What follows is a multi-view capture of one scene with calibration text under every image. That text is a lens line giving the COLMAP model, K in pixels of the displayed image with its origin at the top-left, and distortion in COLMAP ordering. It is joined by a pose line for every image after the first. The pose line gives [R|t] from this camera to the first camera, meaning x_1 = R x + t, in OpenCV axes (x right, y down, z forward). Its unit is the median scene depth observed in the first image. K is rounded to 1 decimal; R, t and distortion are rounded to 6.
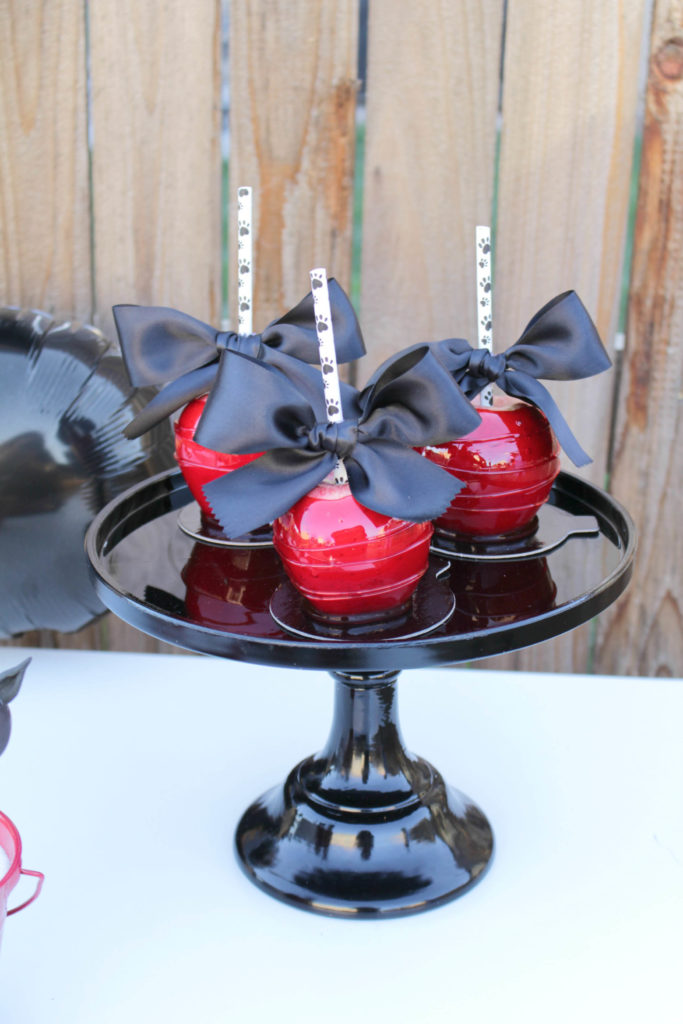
lens RADIAL K [[1686.0, 0, 341.5], [0, 1686.0, 512.0], [0, 0, 1]] dist [-0.035816, 0.046351]
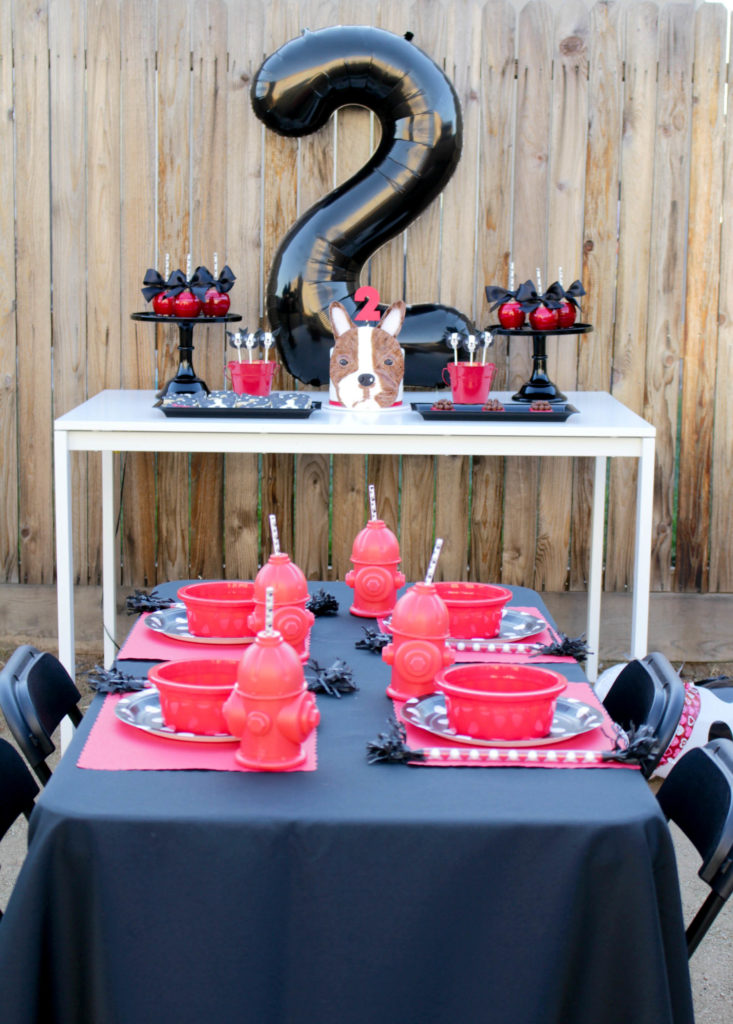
lens RADIAL K [[1809.1, 0, 361.4], [0, 1809.1, 431.2], [0, 0, 1]] dist [0.009593, -0.052252]
pose [[0.994378, -0.015251, 0.104788, -0.768341], [0.039685, 0.971126, -0.235245, 1.105170], [-0.098174, 0.238081, 0.966271, -2.883295]]
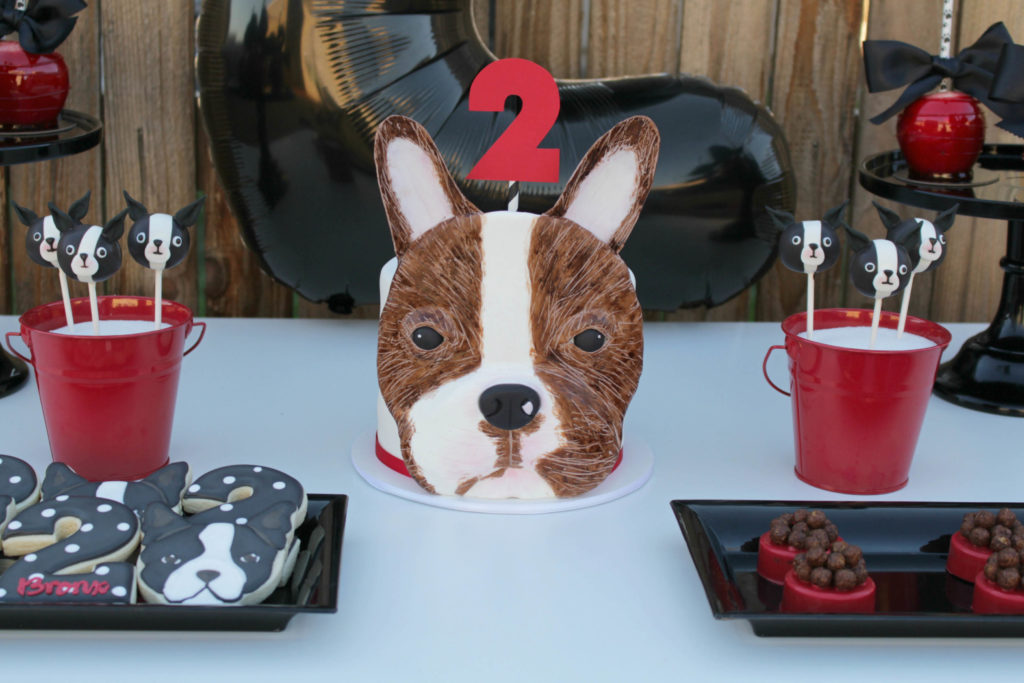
lens RADIAL K [[1686.0, 0, 512.0], [0, 1686.0, 341.5], [0, 0, 1]] dist [-0.035816, 0.046351]
pose [[0.988029, -0.027000, 0.151884, -0.518482], [0.040070, 0.995688, -0.083663, 0.203203], [-0.148971, 0.088747, 0.984851, -0.347472]]
